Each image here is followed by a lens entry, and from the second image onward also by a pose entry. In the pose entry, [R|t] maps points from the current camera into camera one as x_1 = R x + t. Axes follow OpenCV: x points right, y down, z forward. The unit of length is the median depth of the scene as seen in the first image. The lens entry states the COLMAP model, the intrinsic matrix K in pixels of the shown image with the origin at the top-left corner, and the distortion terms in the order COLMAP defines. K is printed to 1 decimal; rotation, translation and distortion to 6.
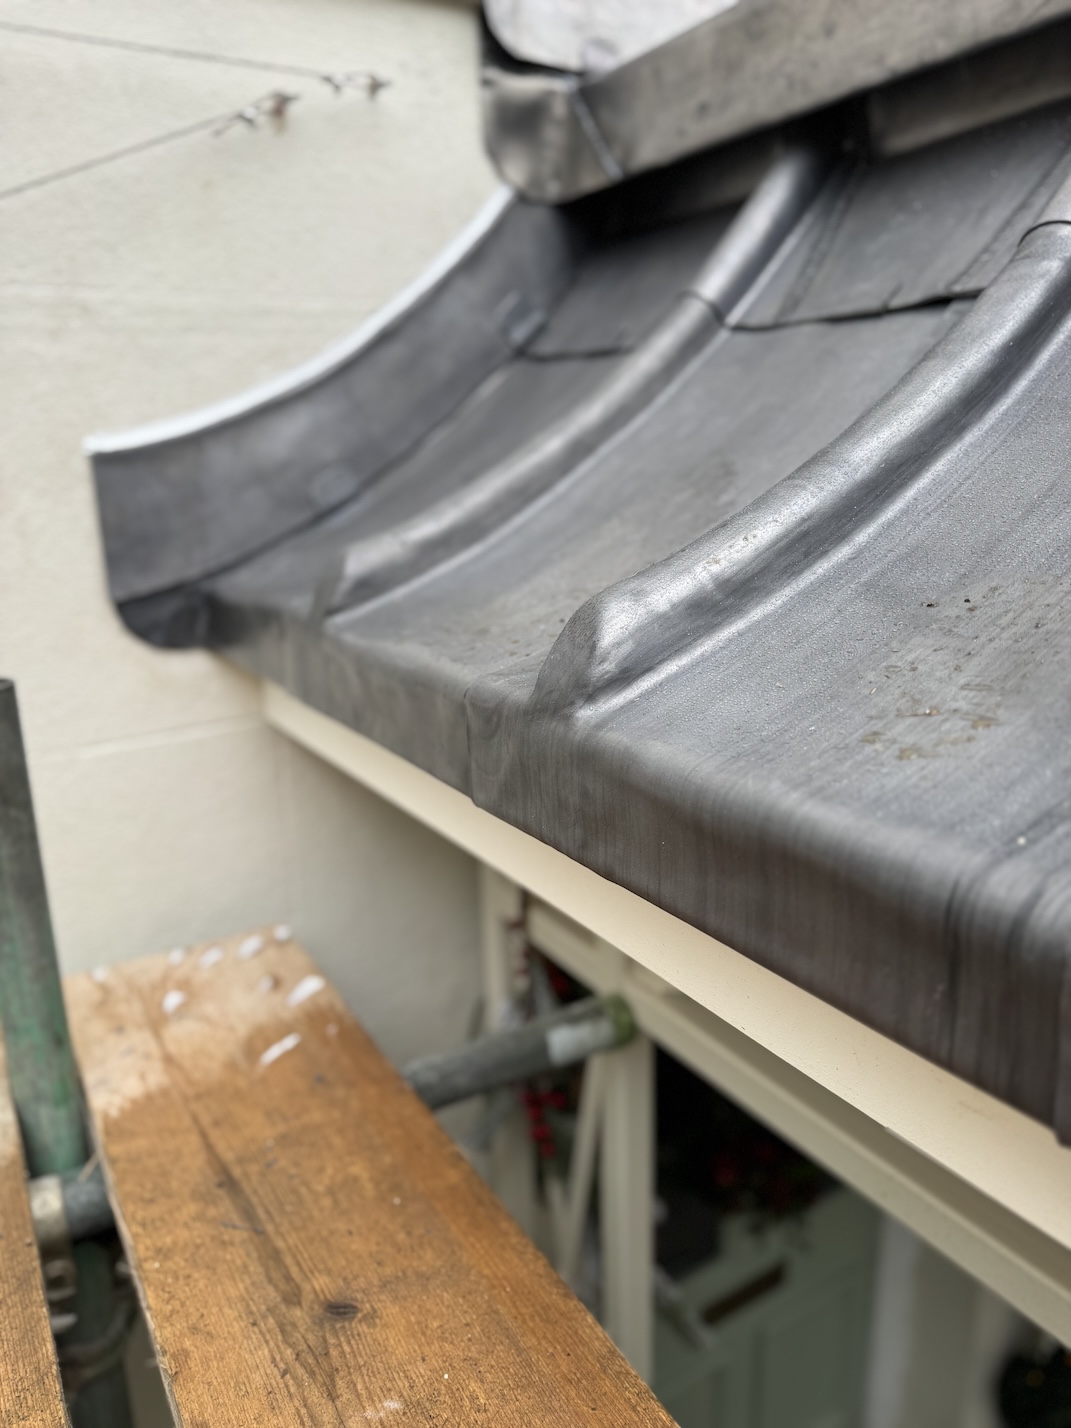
lens RADIAL K [[1028.1, 0, 538.8], [0, 1028.1, 720.7], [0, 0, 1]] dist [-0.002457, 0.000171]
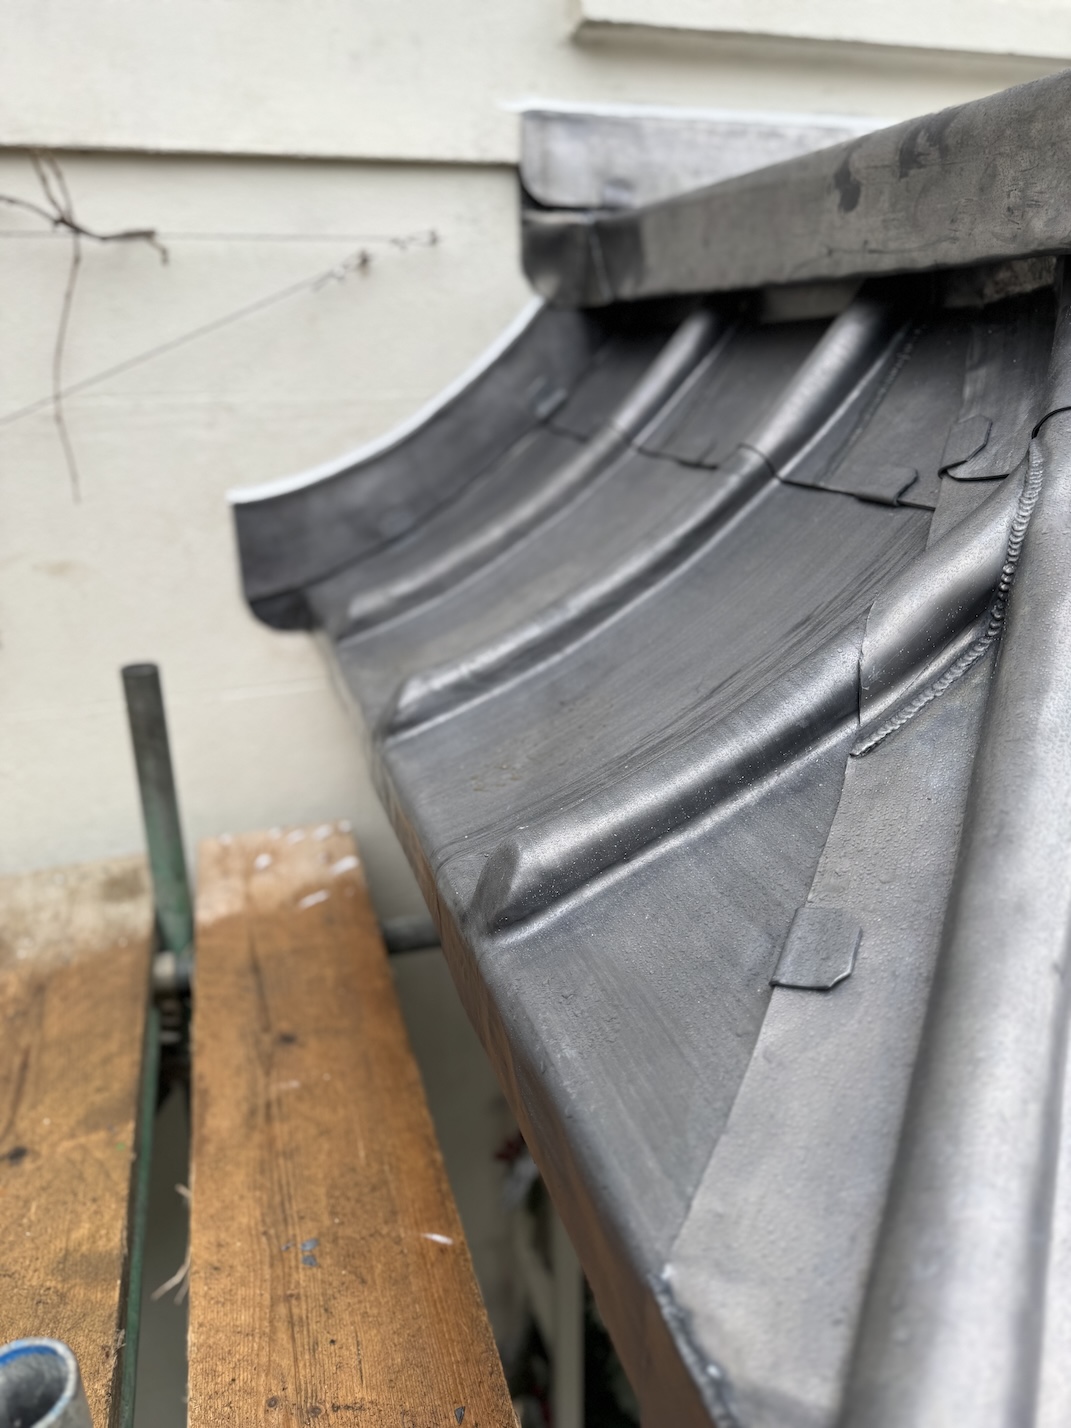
lens RADIAL K [[991.4, 0, 535.5], [0, 991.4, 714.0], [0, 0, 1]] dist [0.086797, -0.120985]
pose [[0.972832, 0.096107, -0.210620, 0.336616], [-0.077553, 0.992483, 0.094668, -0.122104], [0.218135, -0.075762, 0.972973, -0.359516]]
